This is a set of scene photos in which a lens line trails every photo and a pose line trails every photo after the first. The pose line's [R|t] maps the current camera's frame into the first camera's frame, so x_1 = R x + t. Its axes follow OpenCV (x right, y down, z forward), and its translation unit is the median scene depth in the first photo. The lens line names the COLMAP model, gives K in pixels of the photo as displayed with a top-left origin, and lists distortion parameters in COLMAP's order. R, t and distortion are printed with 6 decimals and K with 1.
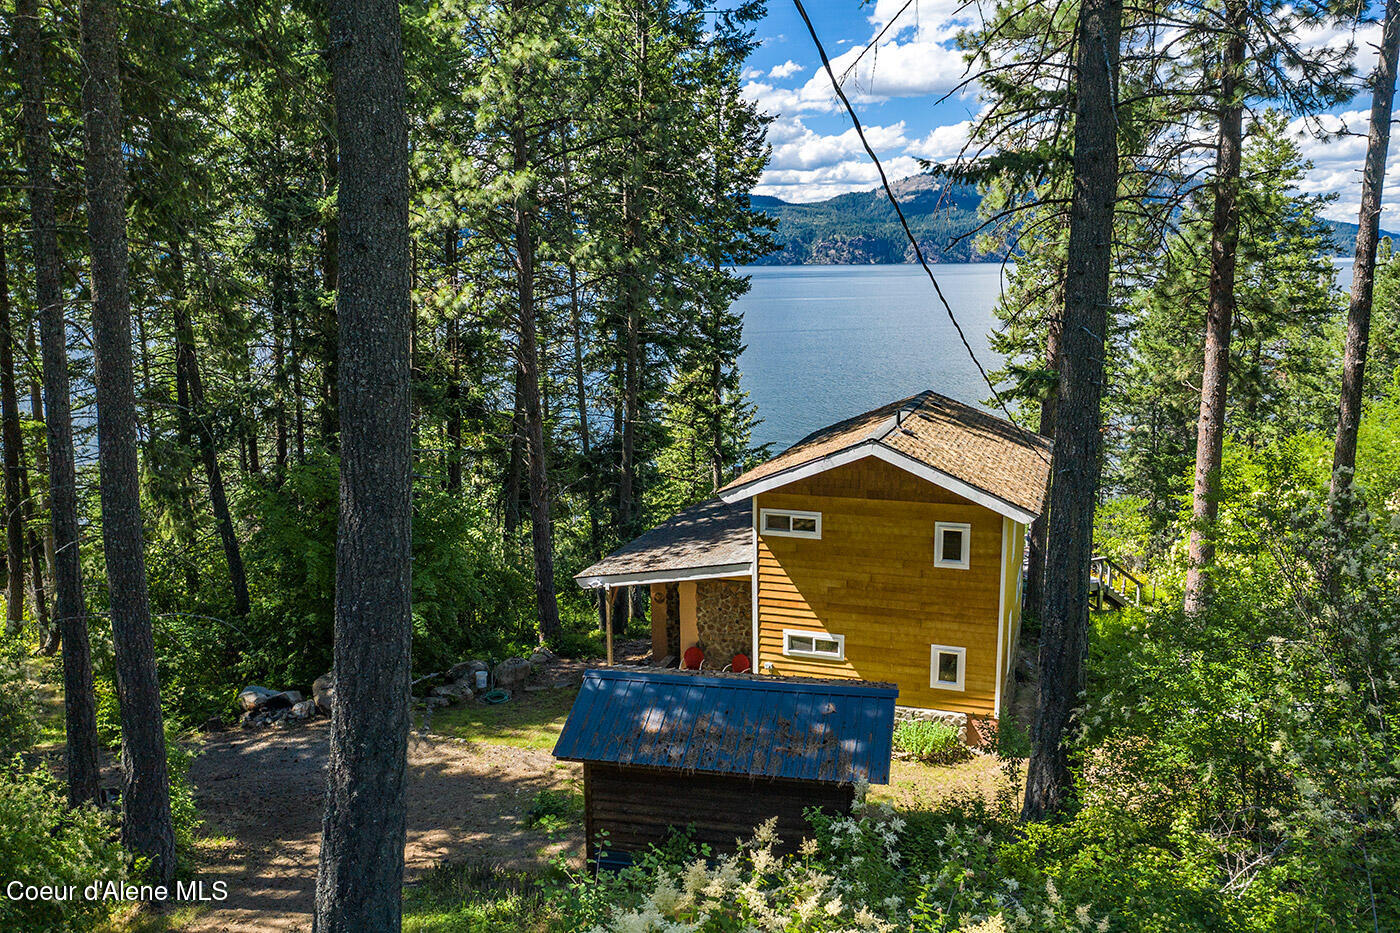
lens RADIAL K [[1098.0, 0, 700.0], [0, 1098.0, 466.5], [0, 0, 1]] dist [-0.016438, -0.000854]
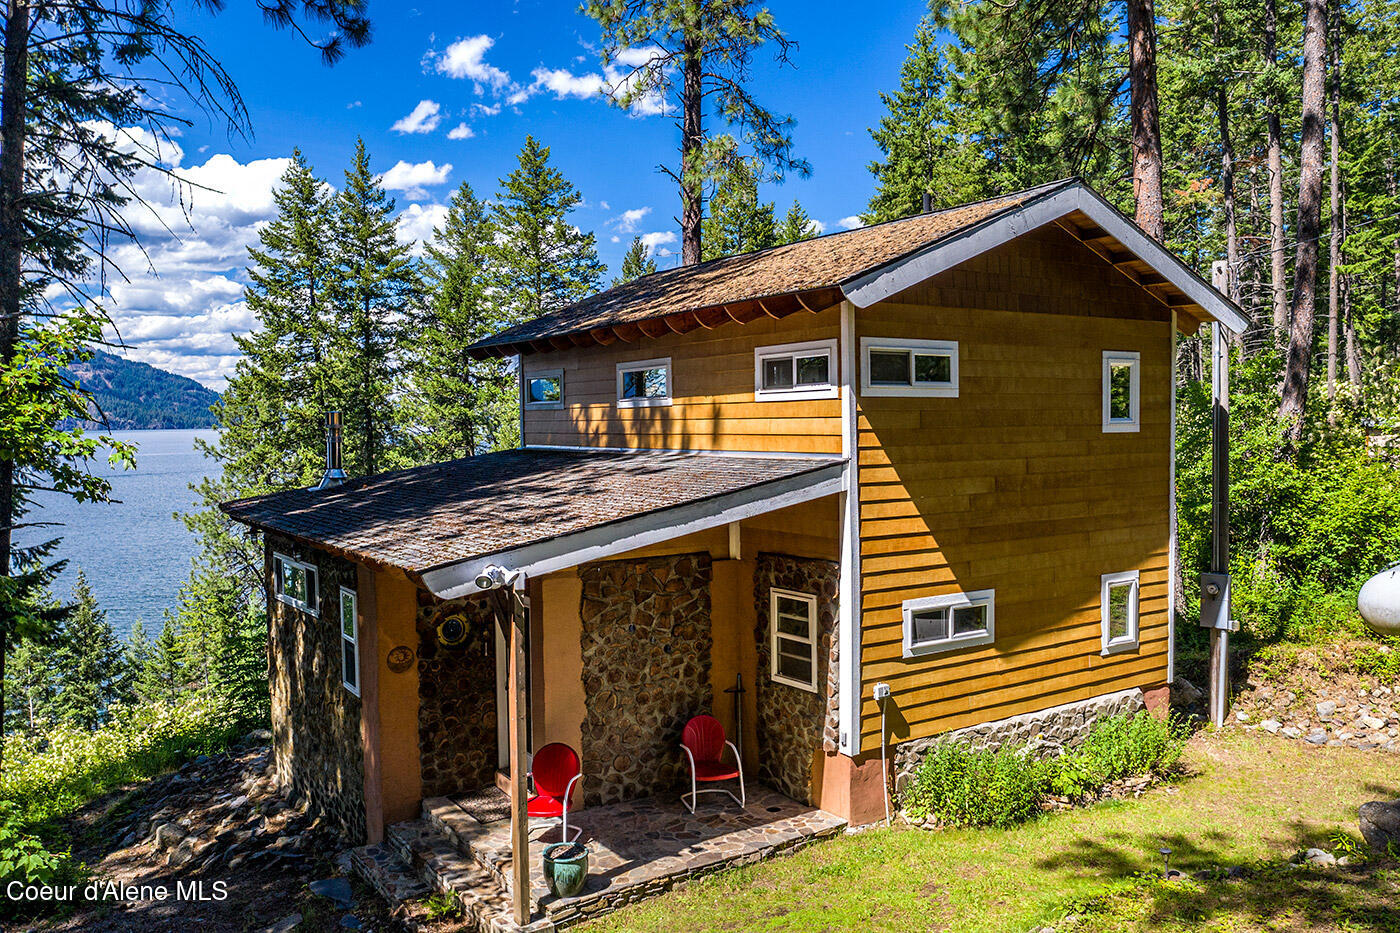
lens RADIAL K [[1098.0, 0, 700.0], [0, 1098.0, 466.5], [0, 0, 1]] dist [-0.016438, -0.000854]
pose [[0.599964, -0.023886, 0.799670, -0.349053], [0.147872, 0.985643, -0.081502, 0.117992], [-0.786242, 0.167147, 0.594882, 0.786633]]
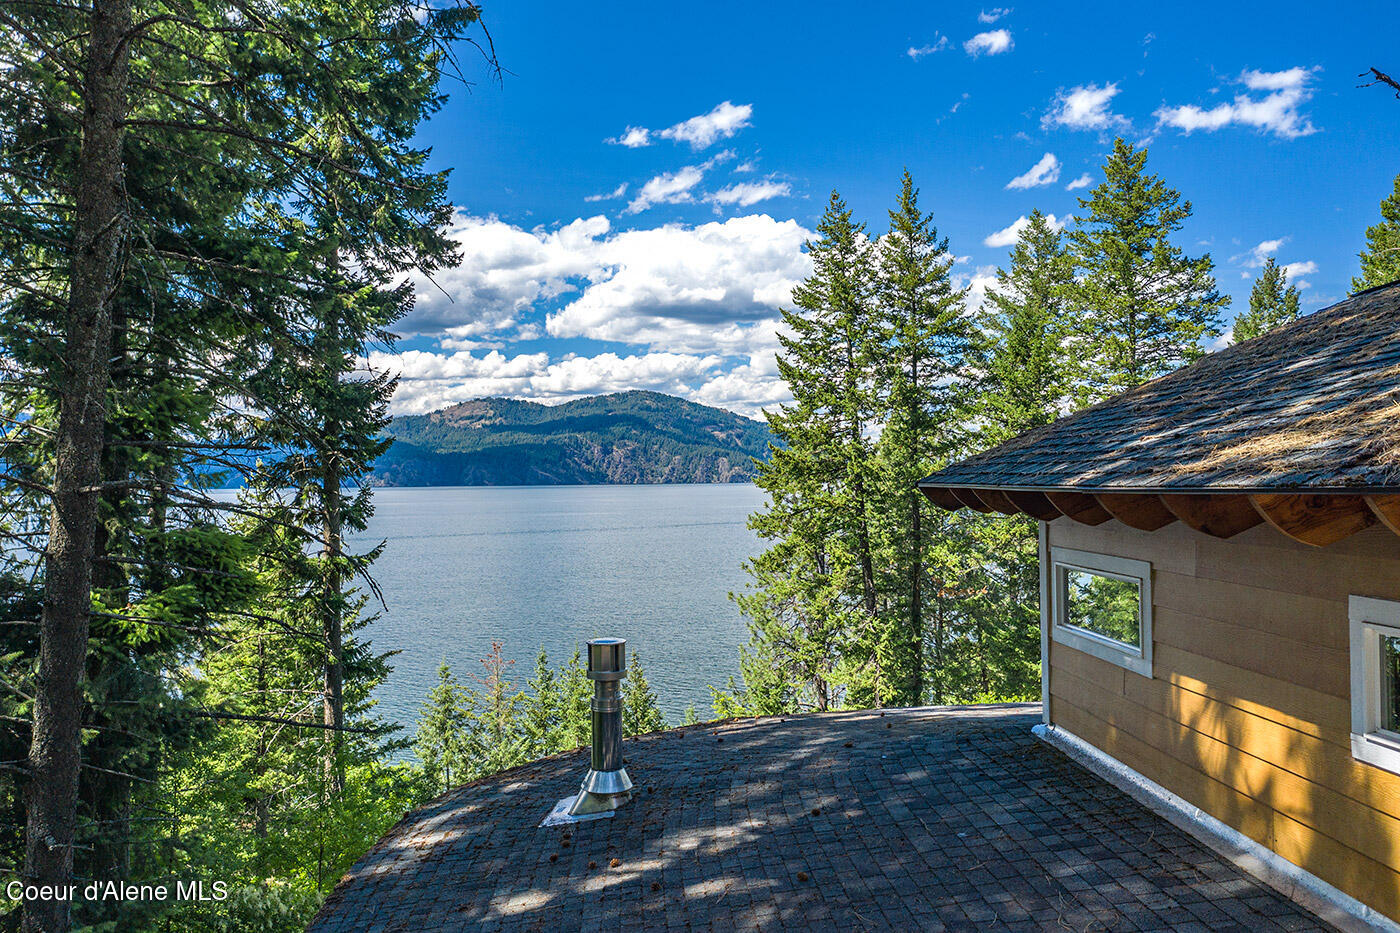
lens RADIAL K [[1098.0, 0, 700.0], [0, 1098.0, 466.5], [0, 0, 1]] dist [-0.016438, -0.000854]
pose [[0.921838, 0.009179, 0.387466, -0.046276], [0.069247, 0.979733, -0.187960, 0.011136], [-0.381339, 0.200100, 0.902519, 1.058466]]
